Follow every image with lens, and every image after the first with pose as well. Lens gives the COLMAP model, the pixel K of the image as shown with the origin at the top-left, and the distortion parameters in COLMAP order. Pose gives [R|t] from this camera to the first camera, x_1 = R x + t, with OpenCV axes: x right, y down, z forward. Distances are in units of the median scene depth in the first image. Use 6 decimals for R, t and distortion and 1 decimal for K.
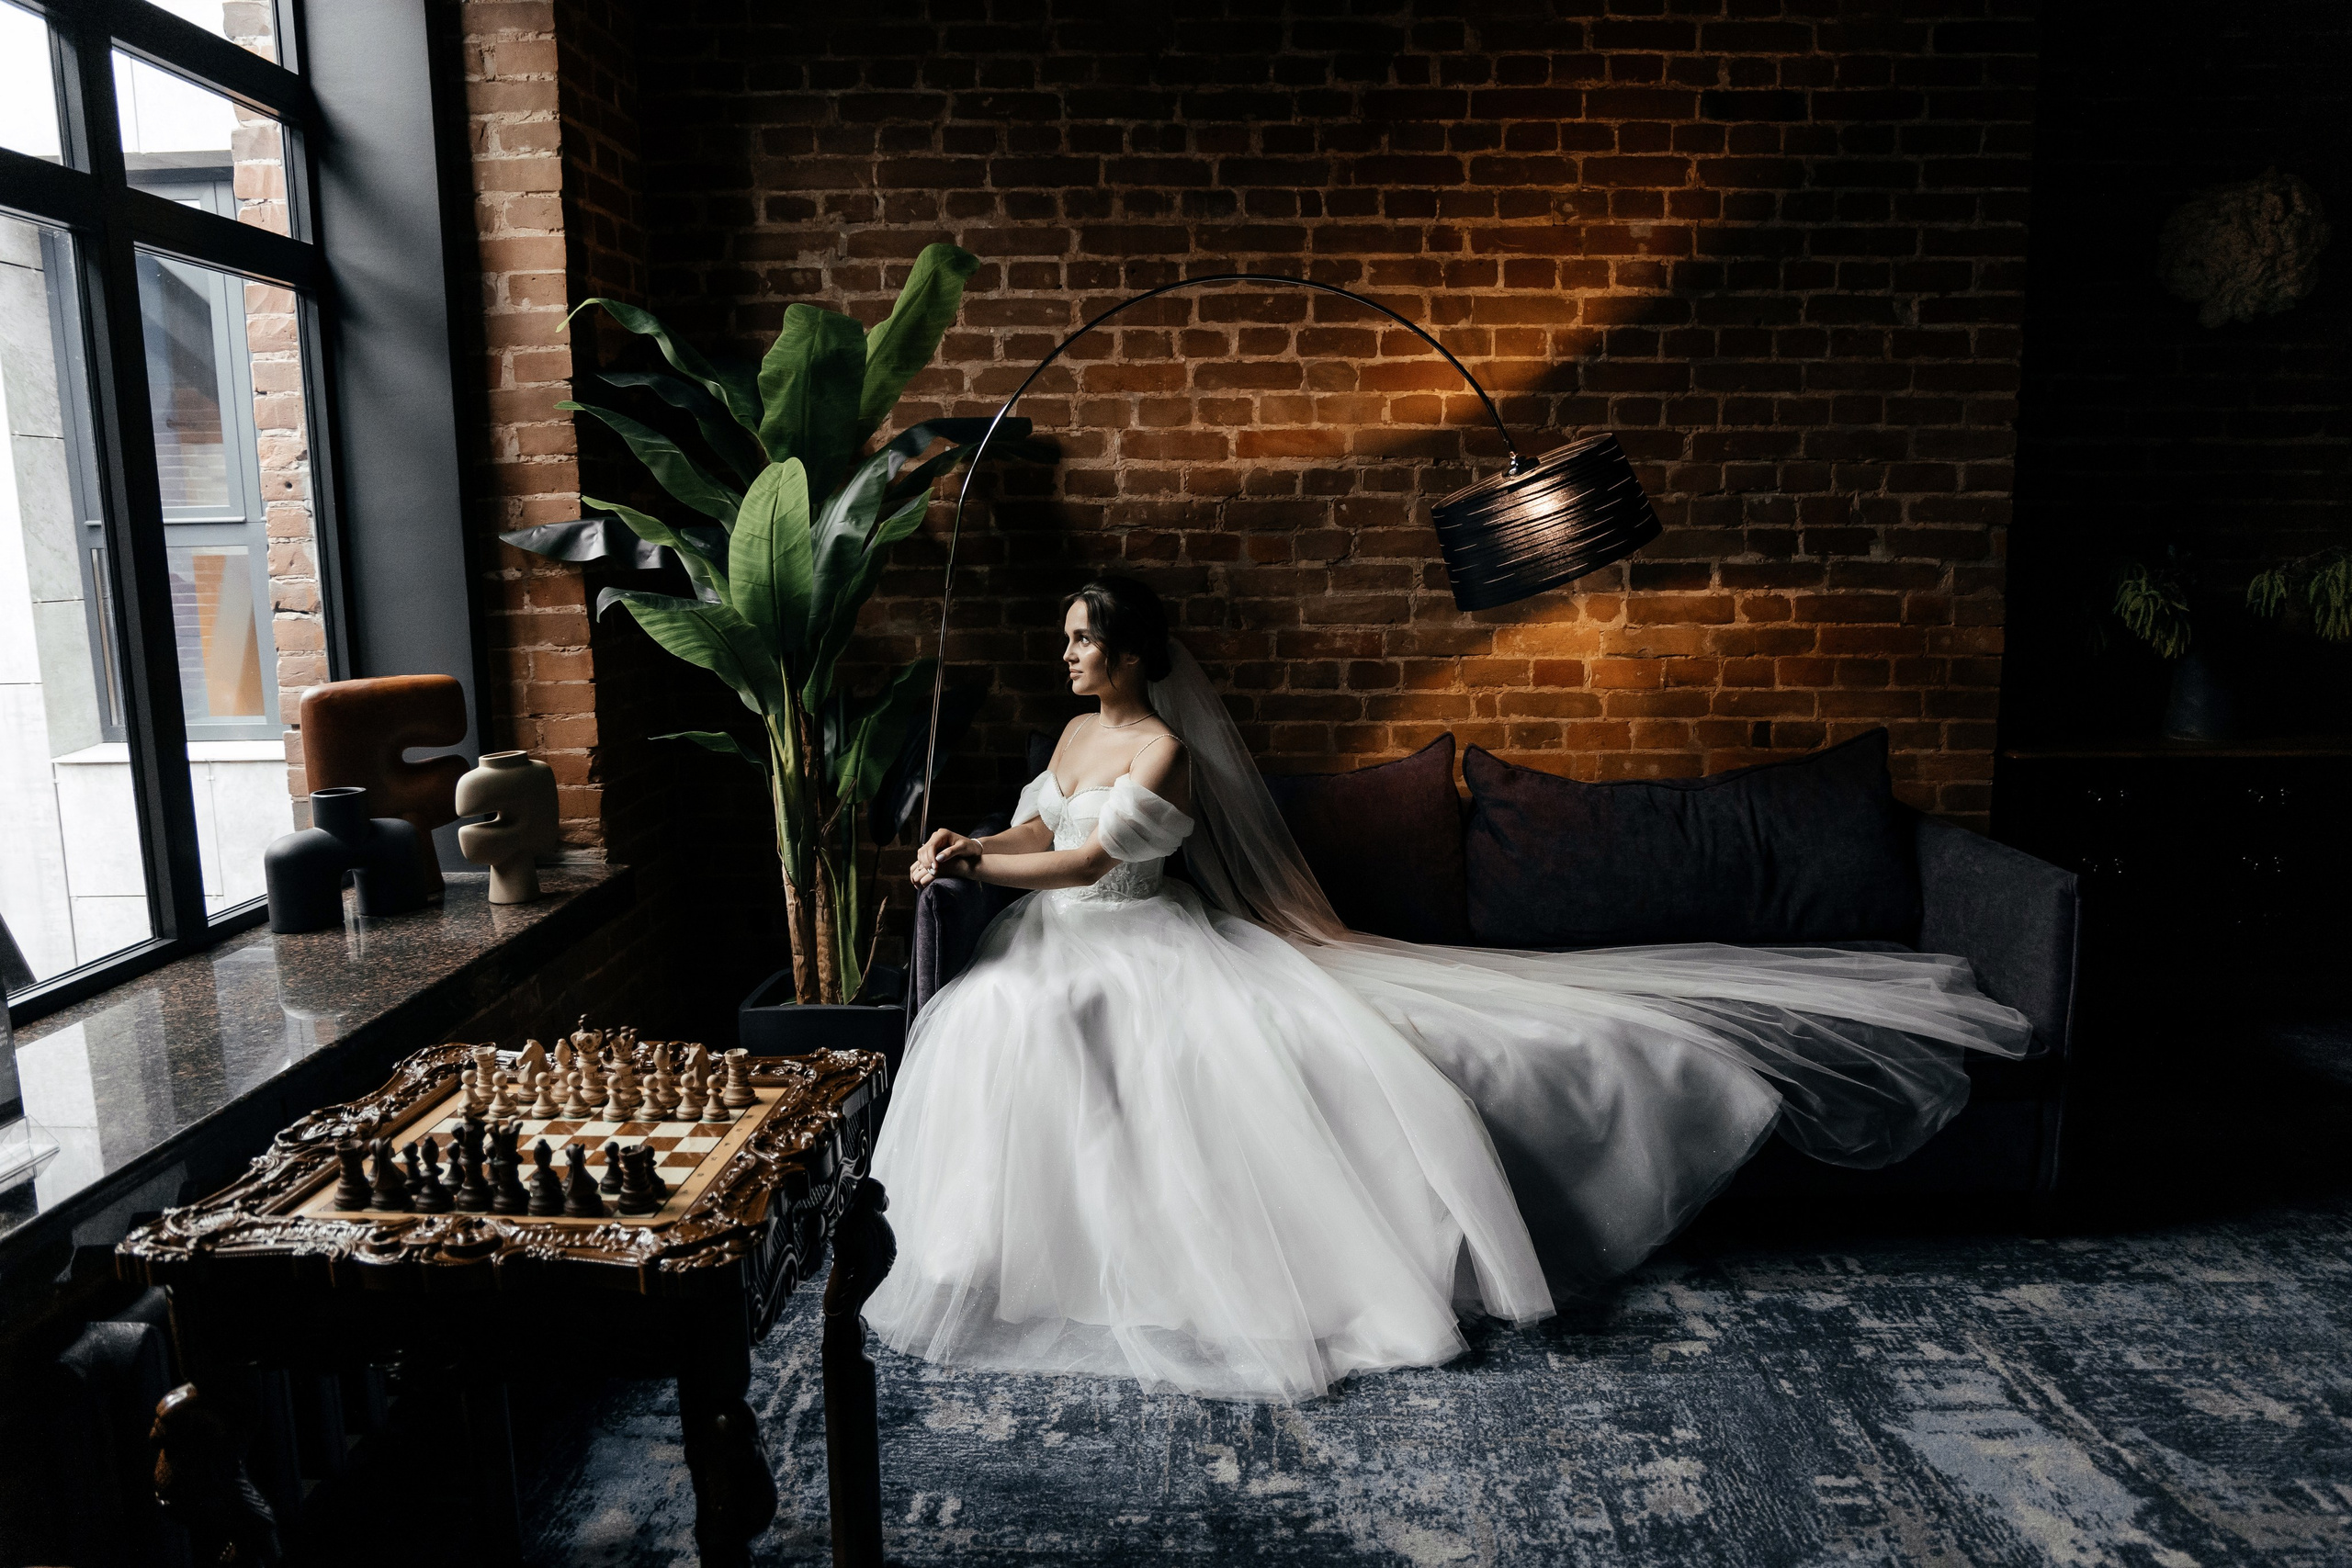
lens RADIAL K [[1627.5, 0, 1176.0], [0, 1627.5, 784.0], [0, 0, 1]] dist [-0.093104, 0.067690]
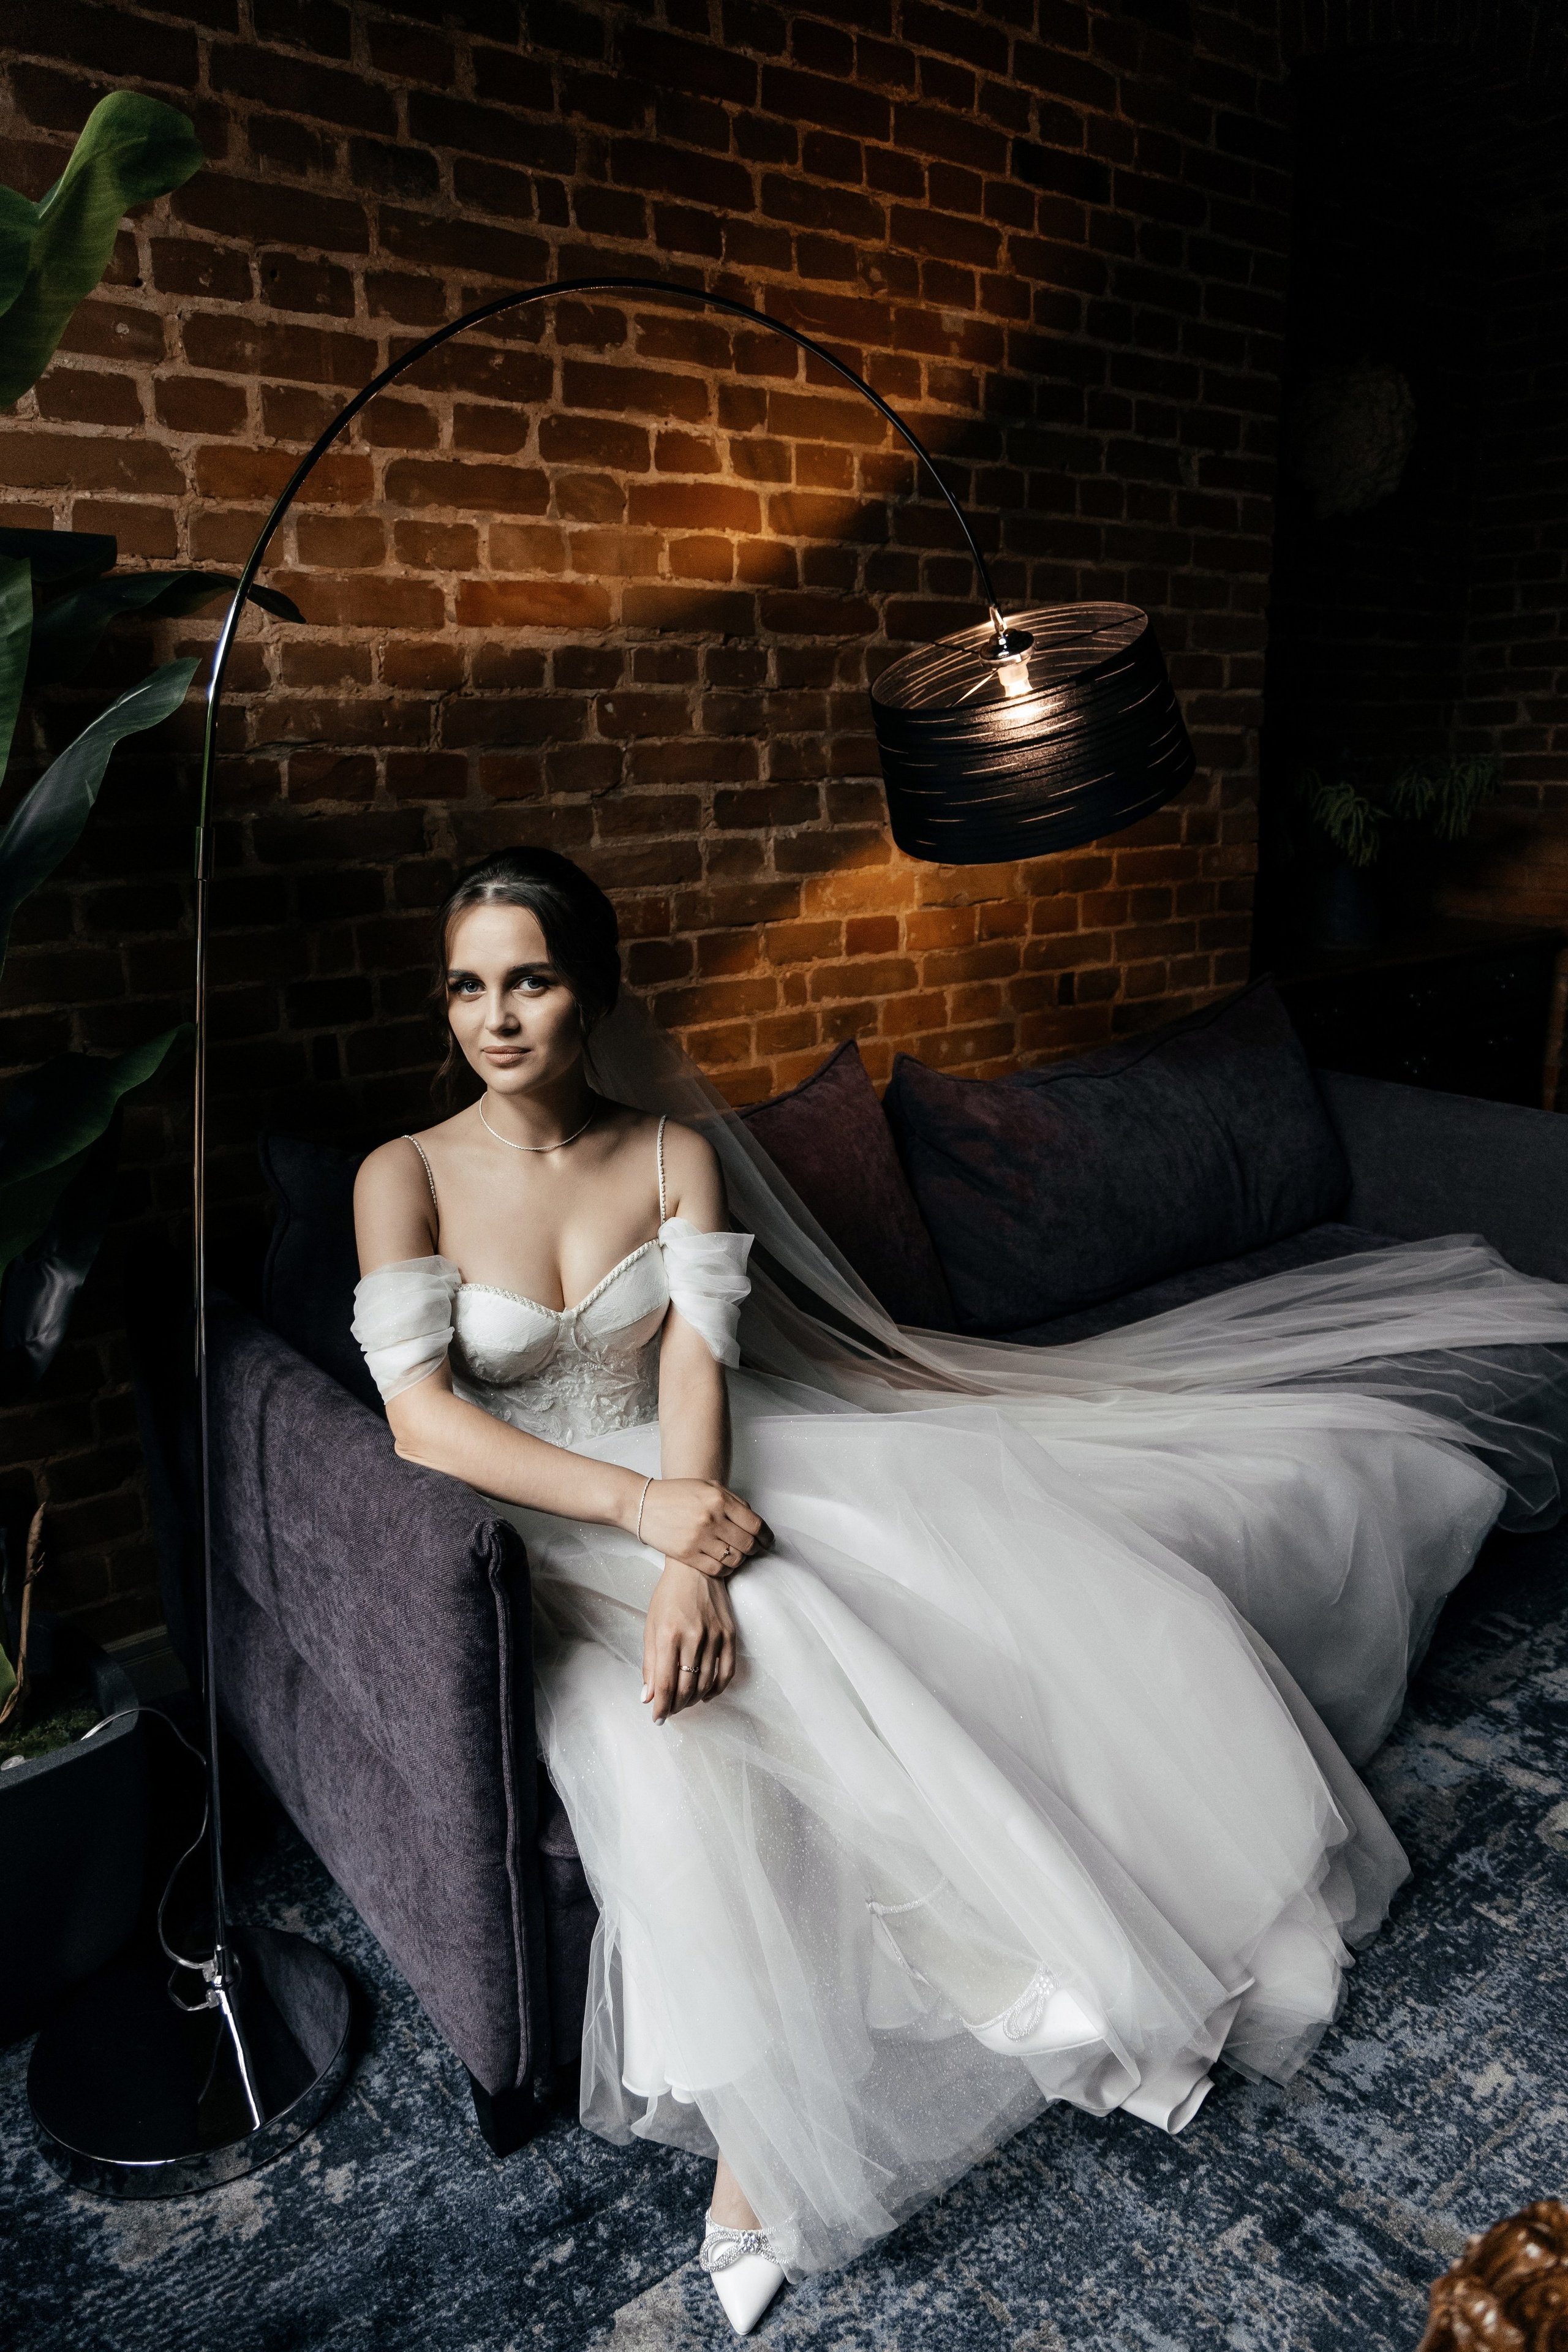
lens RADIAL K [[1627.7, 0, 786.0], [0, 1627.7, 1159.7], [0, 0, 1]] dist [-0.093104, 0.067690]
pose [[0.771458, -0.167948, 0.613716, -0.272757], [0.103458, 0.984810, 0.139451, -0.076818], [-0.627813, -0.044087, 0.777114, 0.454026]]
